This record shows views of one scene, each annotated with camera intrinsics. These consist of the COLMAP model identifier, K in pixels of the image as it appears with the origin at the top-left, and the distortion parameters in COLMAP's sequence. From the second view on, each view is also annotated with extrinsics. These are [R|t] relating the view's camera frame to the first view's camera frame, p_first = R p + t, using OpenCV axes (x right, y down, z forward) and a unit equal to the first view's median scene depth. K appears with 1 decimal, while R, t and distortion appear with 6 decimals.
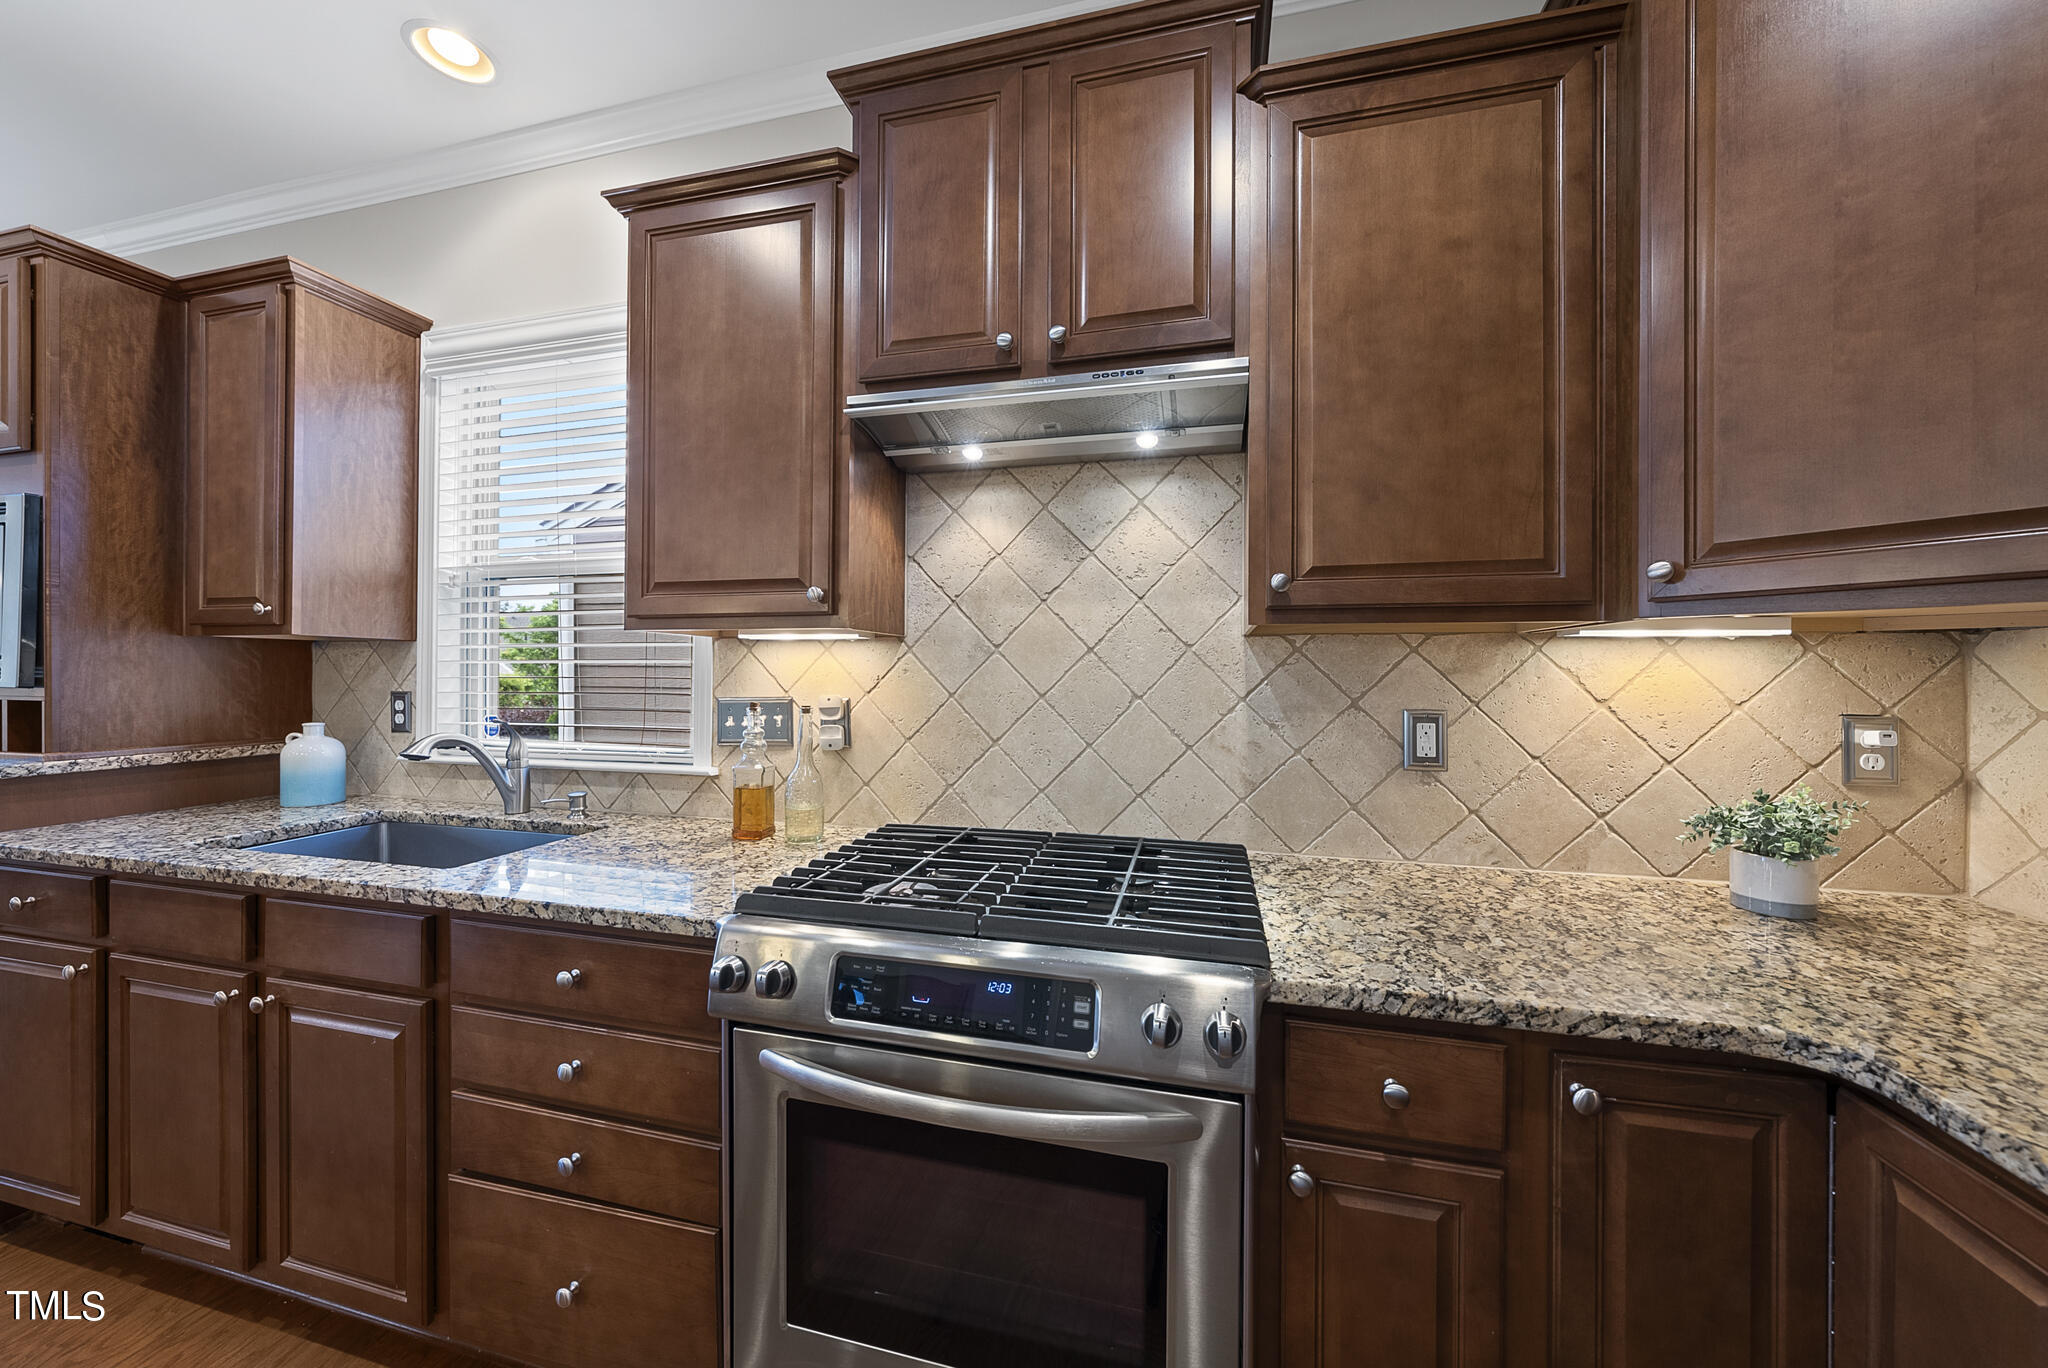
lens RADIAL K [[707.9, 0, 1028.4], [0, 707.9, 669.8], [0, 0, 1]] dist [-0.001553, -0.000116]
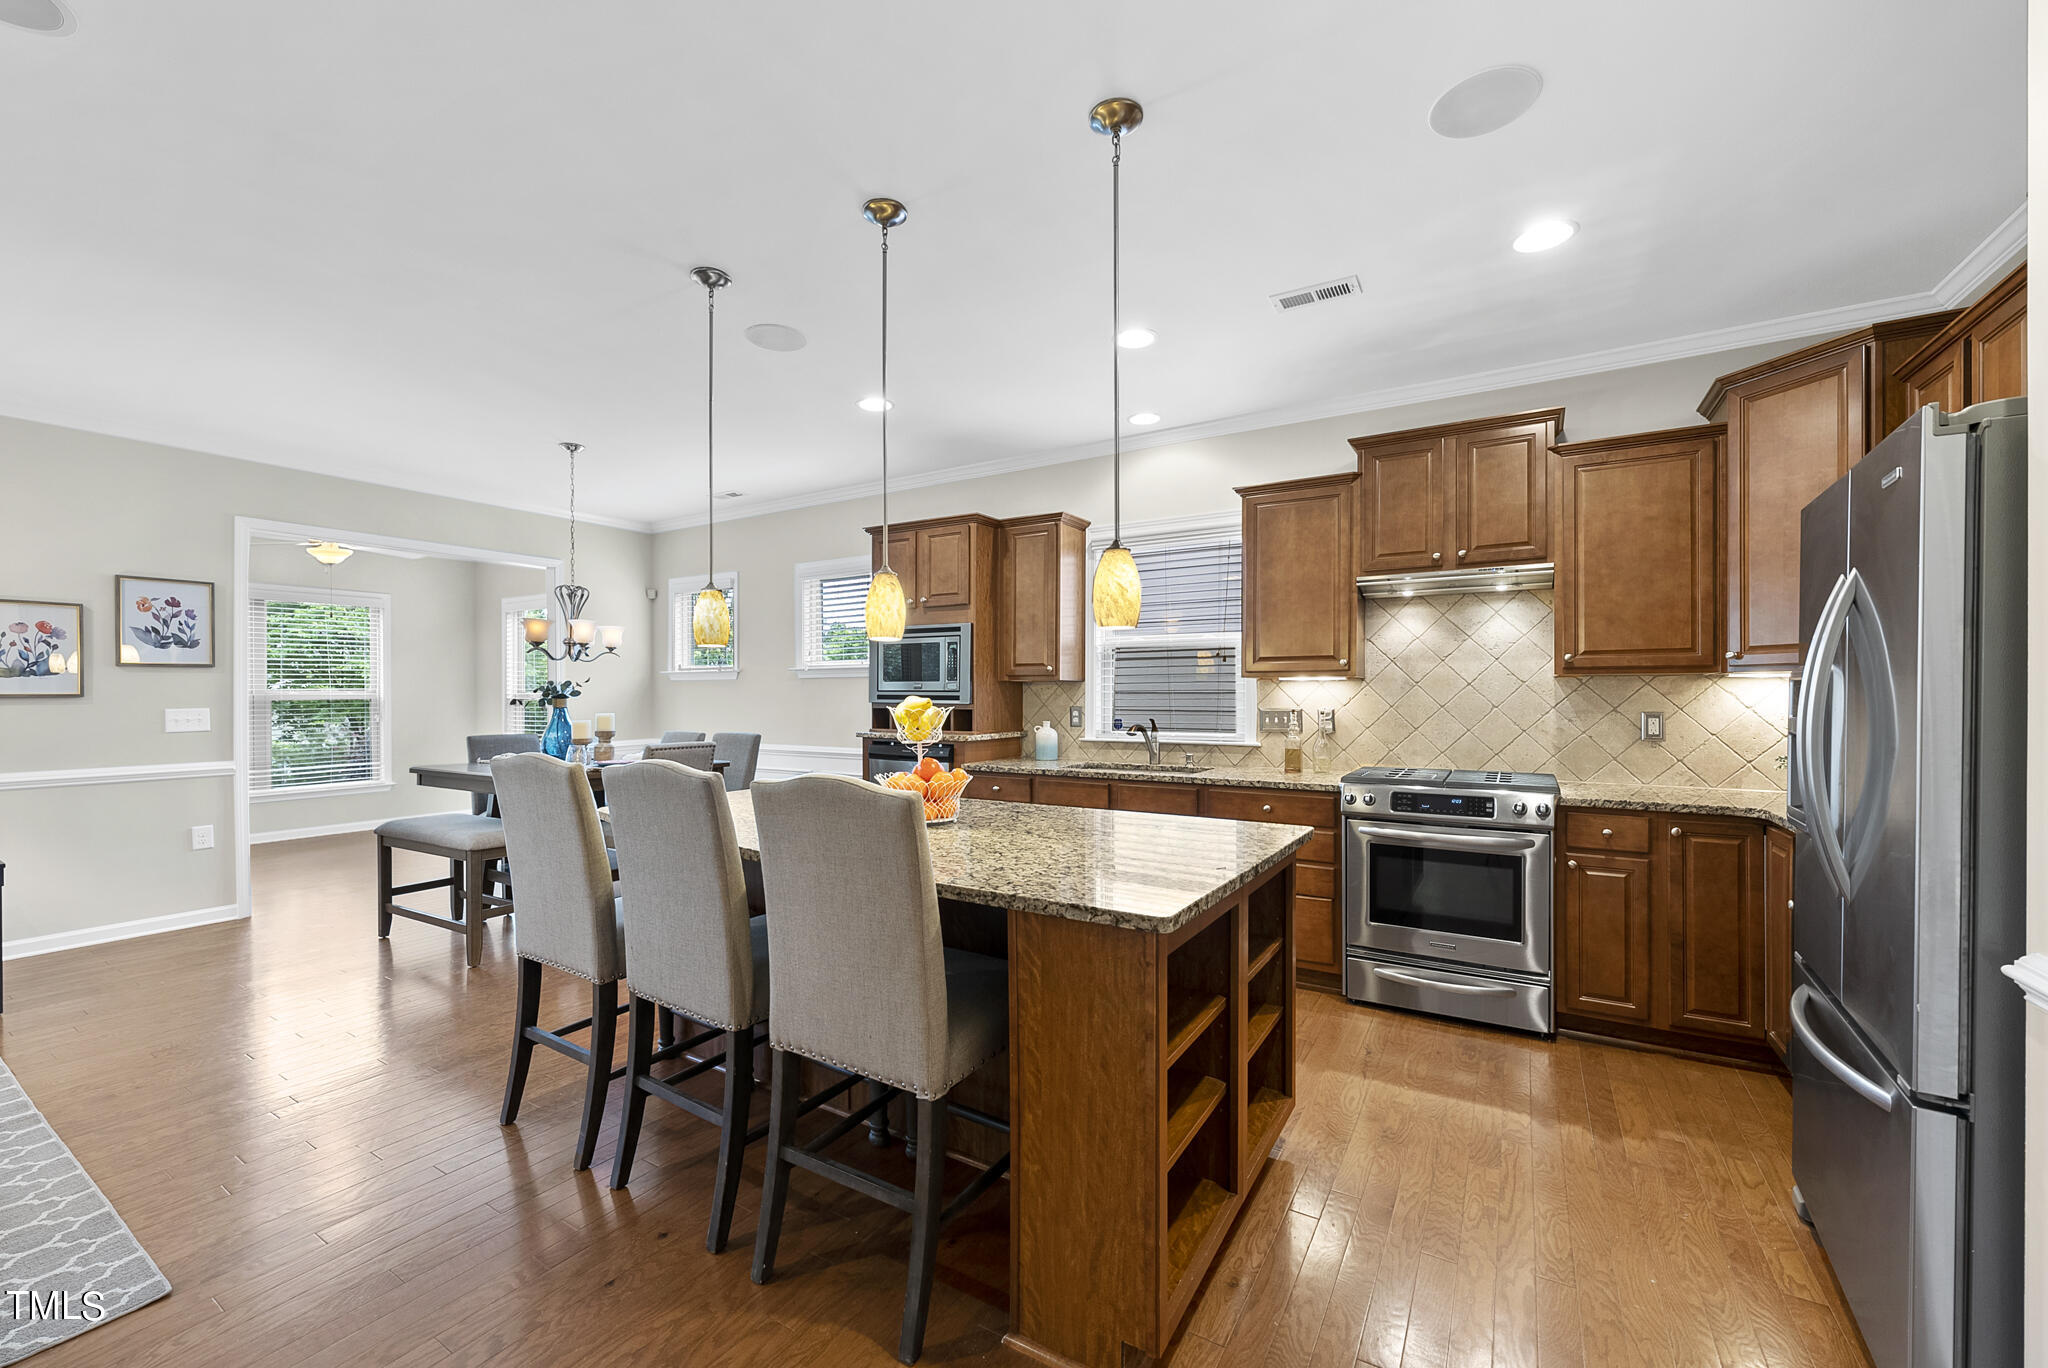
lens RADIAL K [[817.9, 0, 1019.9], [0, 817.9, 695.2], [0, 0, 1]] dist [-0.001162, -0.000060]
pose [[0.953970, -0.005974, -0.299844, -0.515738], [0.006647, 0.999977, 0.001225, -0.008669], [0.299830, -0.003162, 0.953987, -1.922495]]
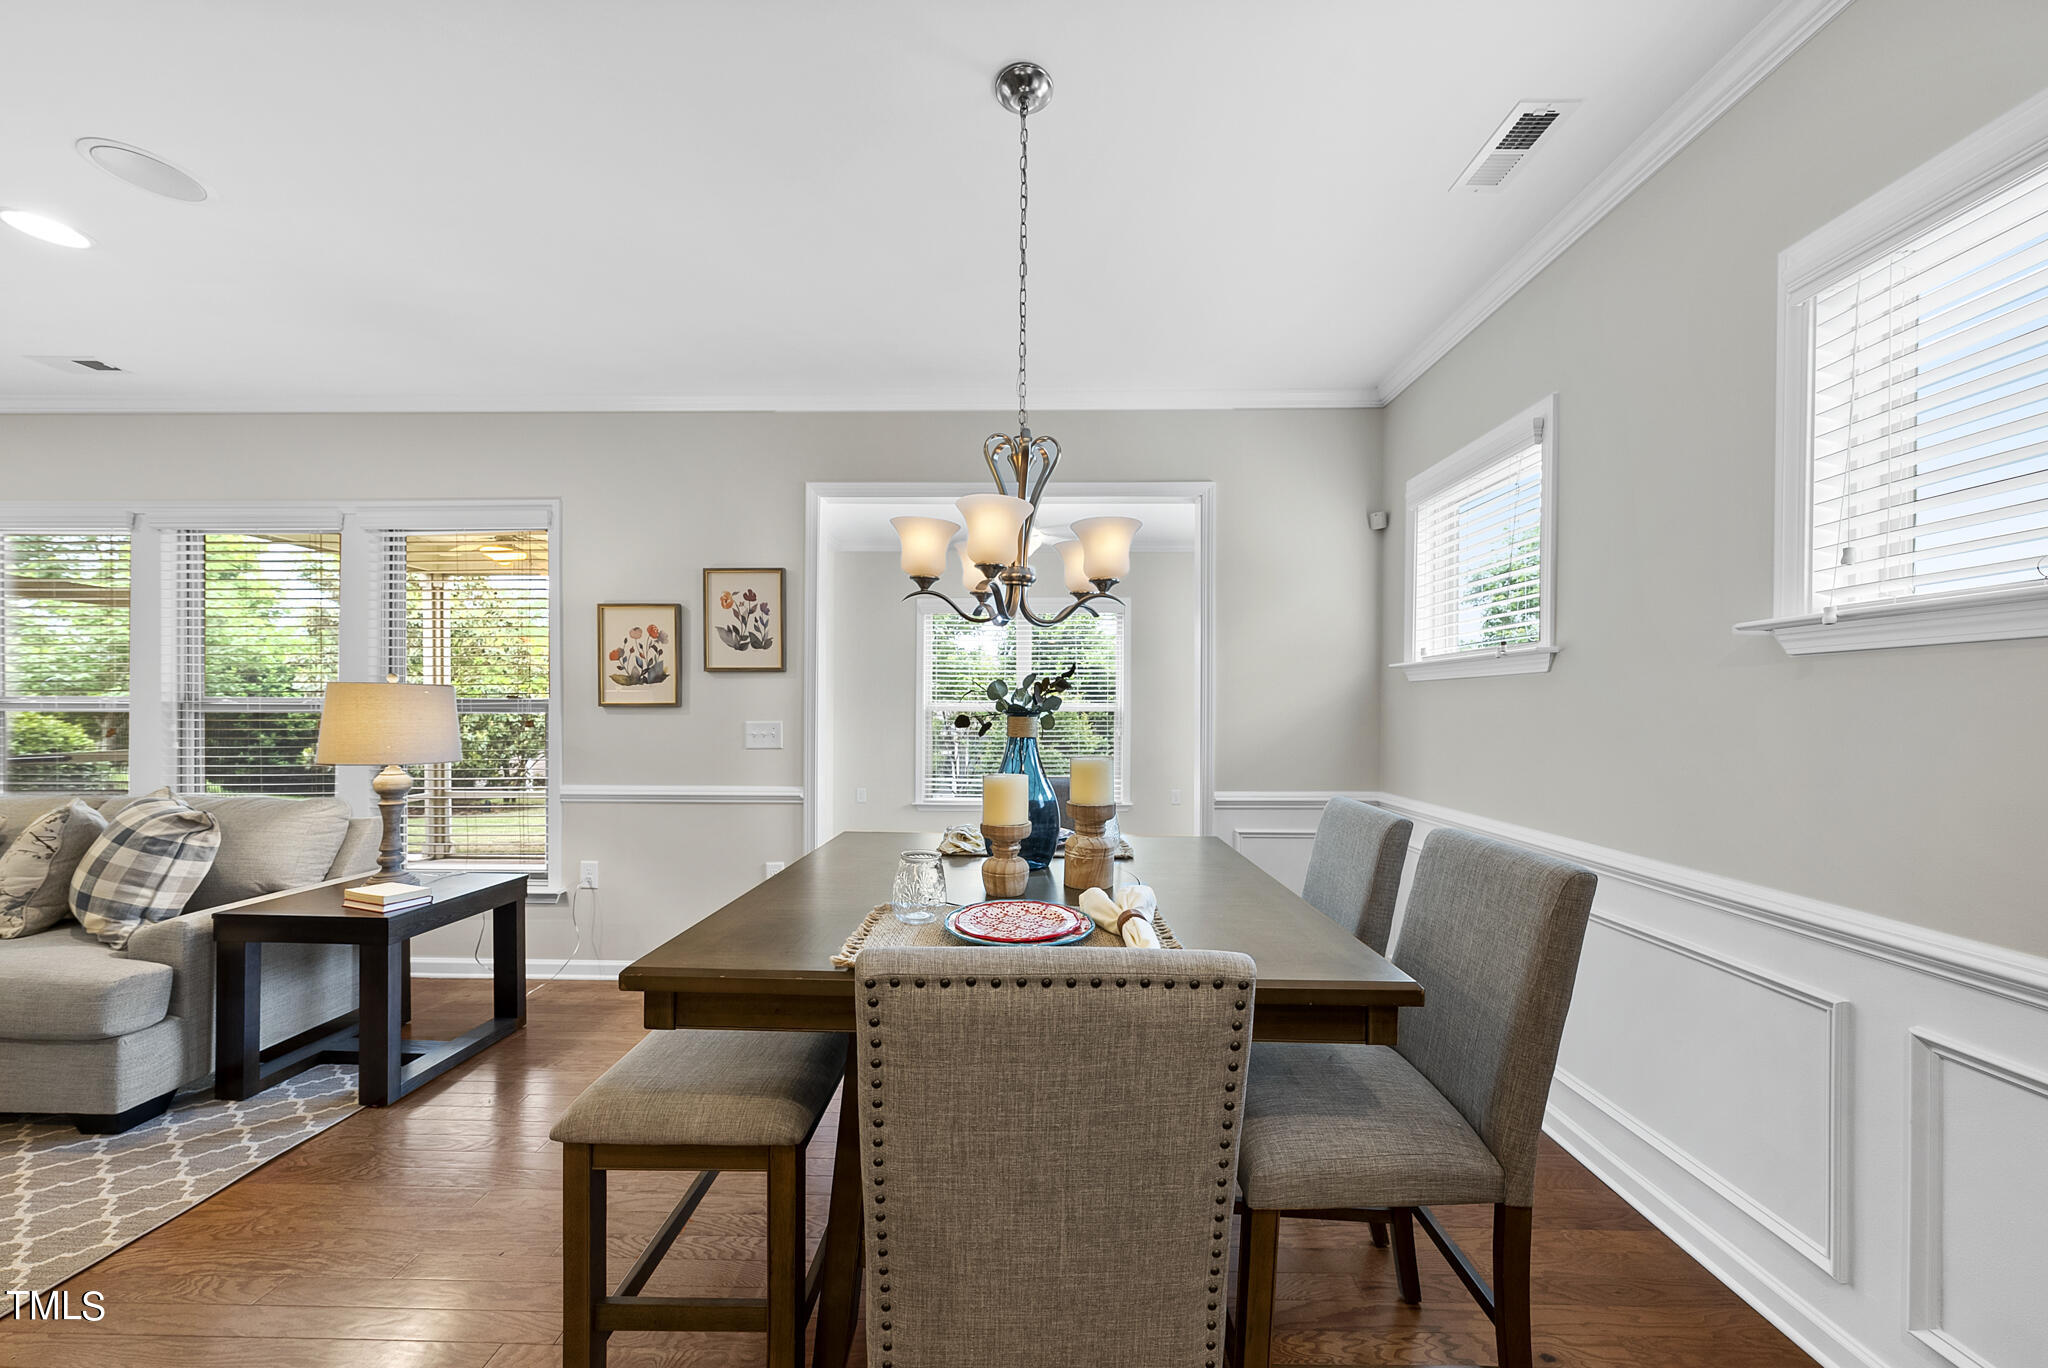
lens RADIAL K [[703.4, 0, 1026.3], [0, 703.4, 711.3], [0, 0, 1]] dist [-0.000538, 0.000036]
pose [[0.224260, 0.002281, -0.974527, -2.185331], [-0.004641, 0.999988, 0.001273, -0.013689], [0.974518, 0.004237, 0.224268, 0.551232]]
